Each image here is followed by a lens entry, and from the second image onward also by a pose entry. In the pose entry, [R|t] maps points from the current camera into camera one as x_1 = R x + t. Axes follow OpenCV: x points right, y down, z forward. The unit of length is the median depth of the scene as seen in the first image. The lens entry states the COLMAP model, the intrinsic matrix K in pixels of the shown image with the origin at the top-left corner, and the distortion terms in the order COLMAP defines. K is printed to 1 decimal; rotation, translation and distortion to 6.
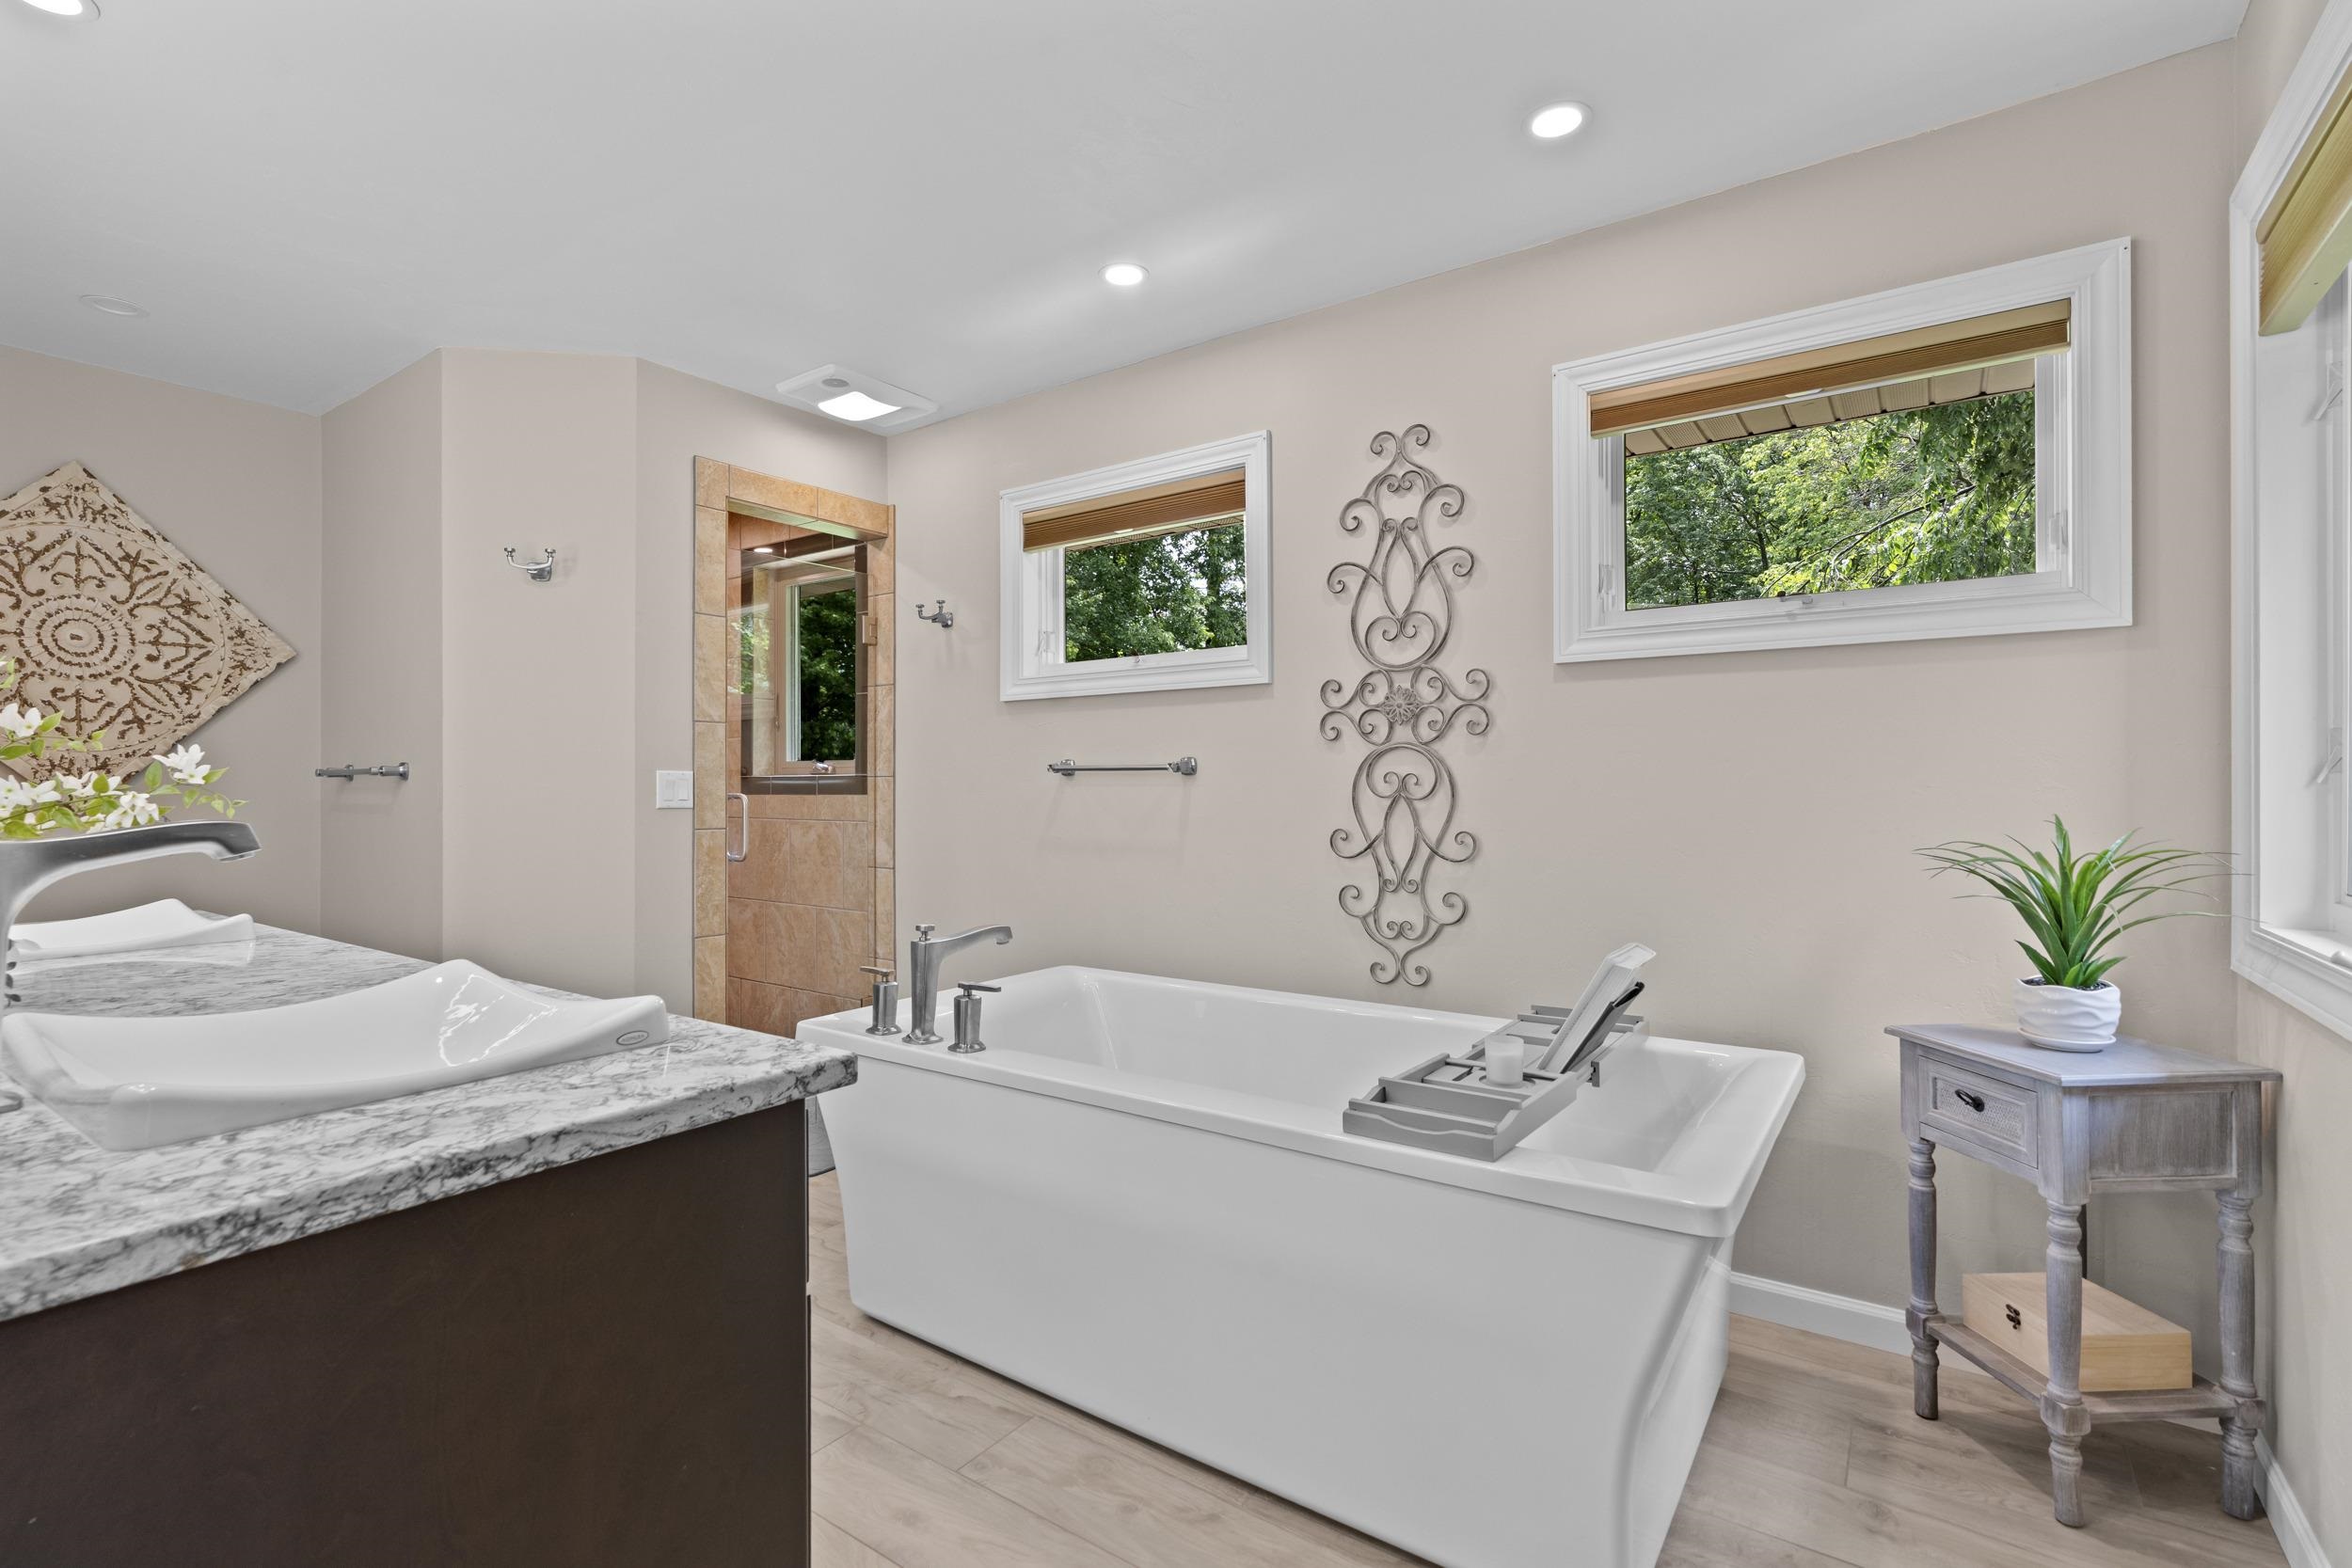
lens RADIAL K [[1066.5, 0, 1174.7], [0, 1066.5, 781.6], [0, 0, 1]] dist [-0.009408, 0.002494]
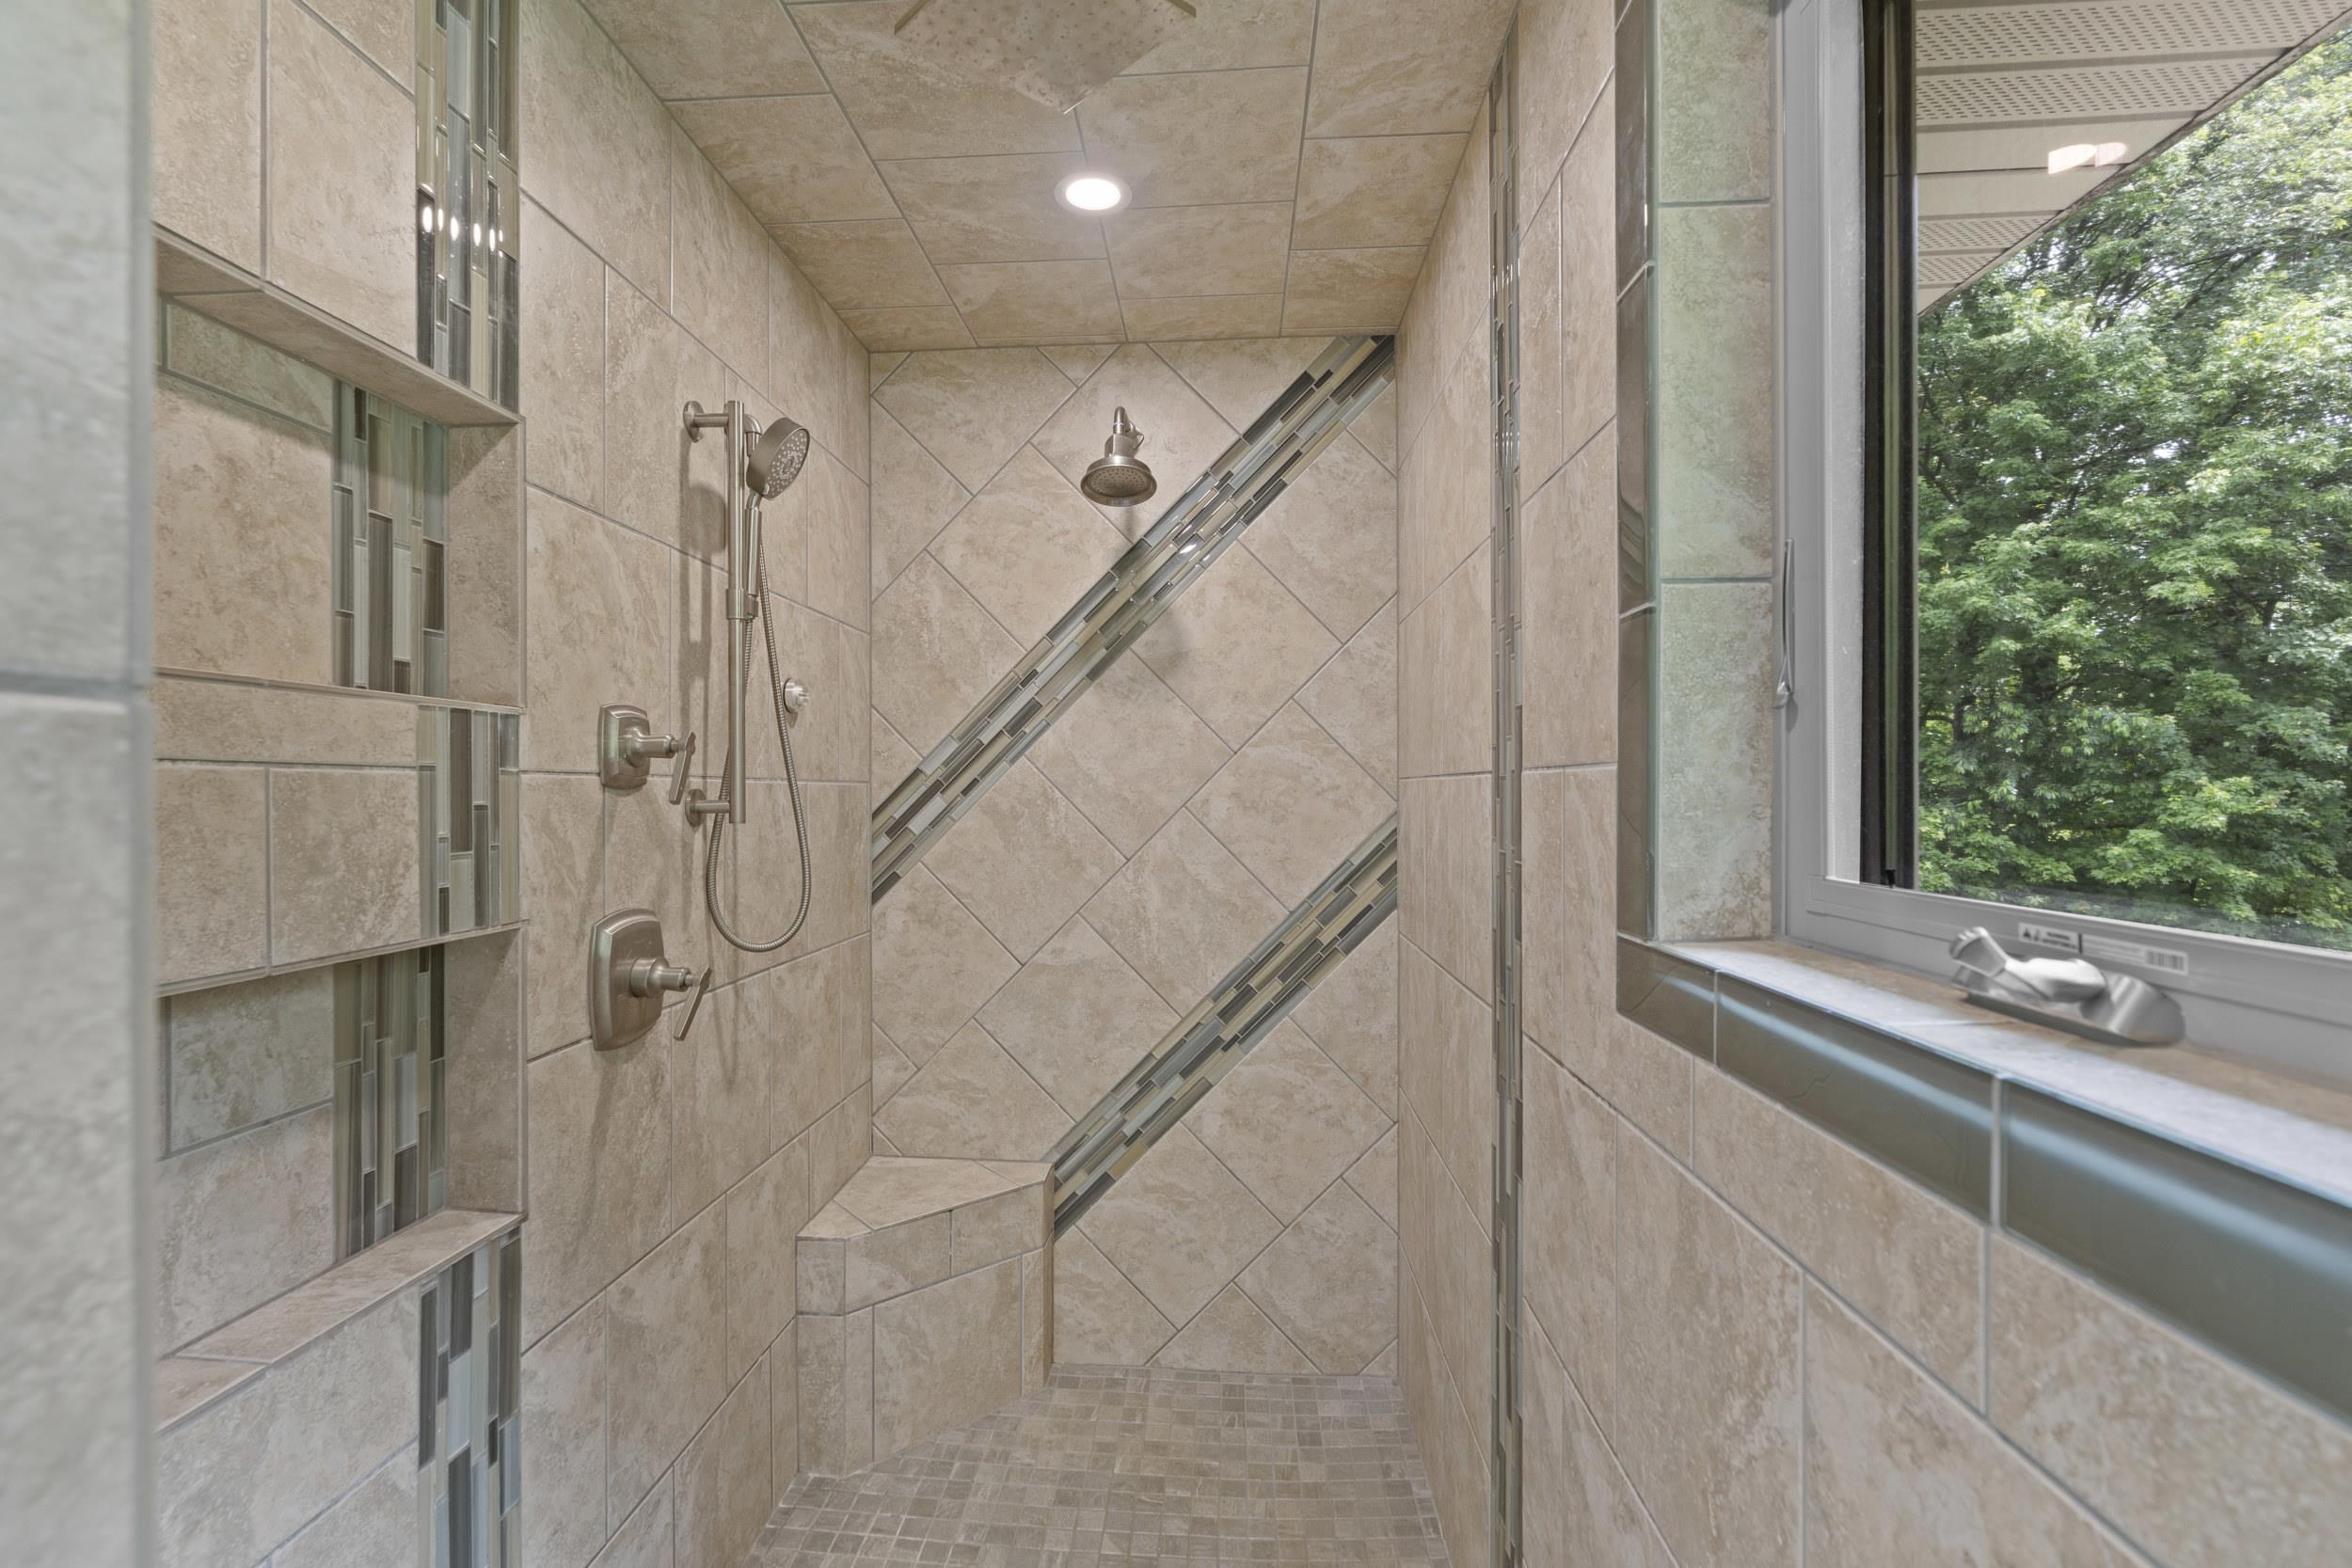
lens RADIAL K [[1066.5, 0, 1166.4], [0, 1066.5, 785.3], [0, 0, 1]] dist [-0.009408, 0.002494]
pose [[0.521275, -0.003669, -0.853381, -0.351289], [0.004319, 0.999989, -0.001661, -0.050098], [0.853378, -0.002819, 0.521285, 1.071197]]
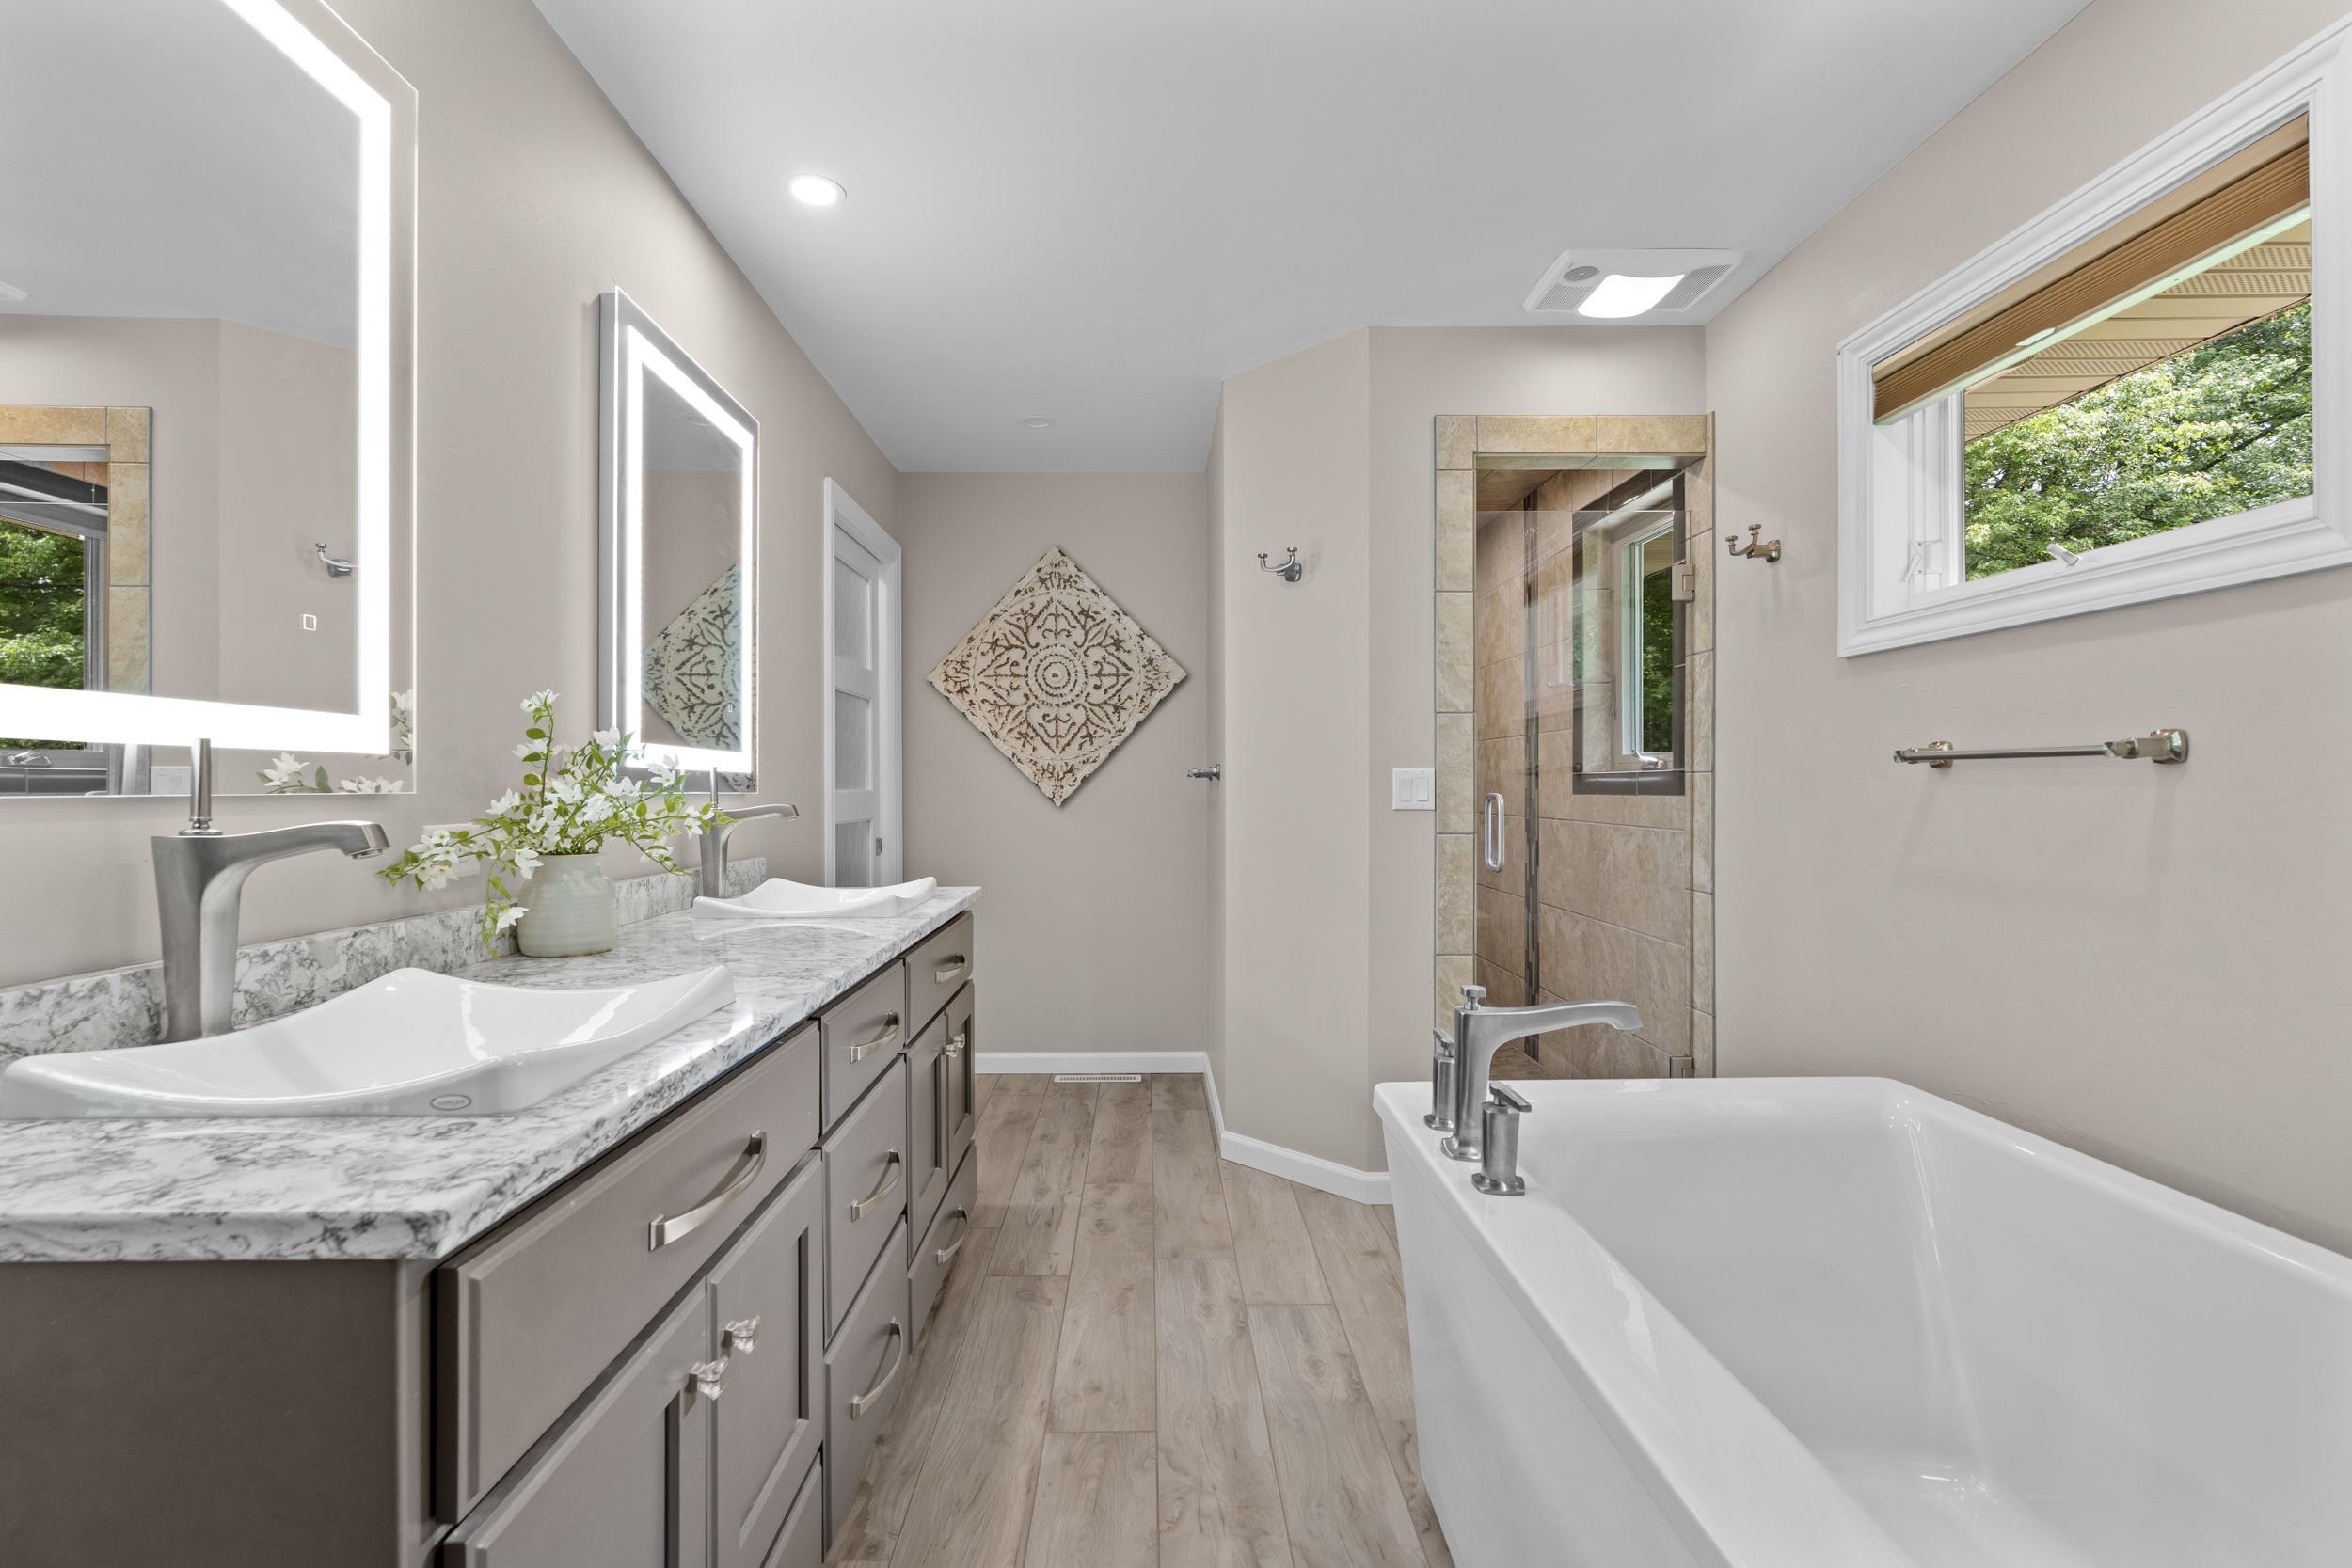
lens RADIAL K [[1066.5, 0, 1165.4], [0, 1066.5, 786.4], [0, 0, 1]] dist [-0.009408, 0.002494]
pose [[0.588238, 0.000595, -0.808687, 0.139357], [0.005662, 0.999972, 0.004854, -0.000284], [0.808668, -0.007434, 0.588218, 0.288855]]
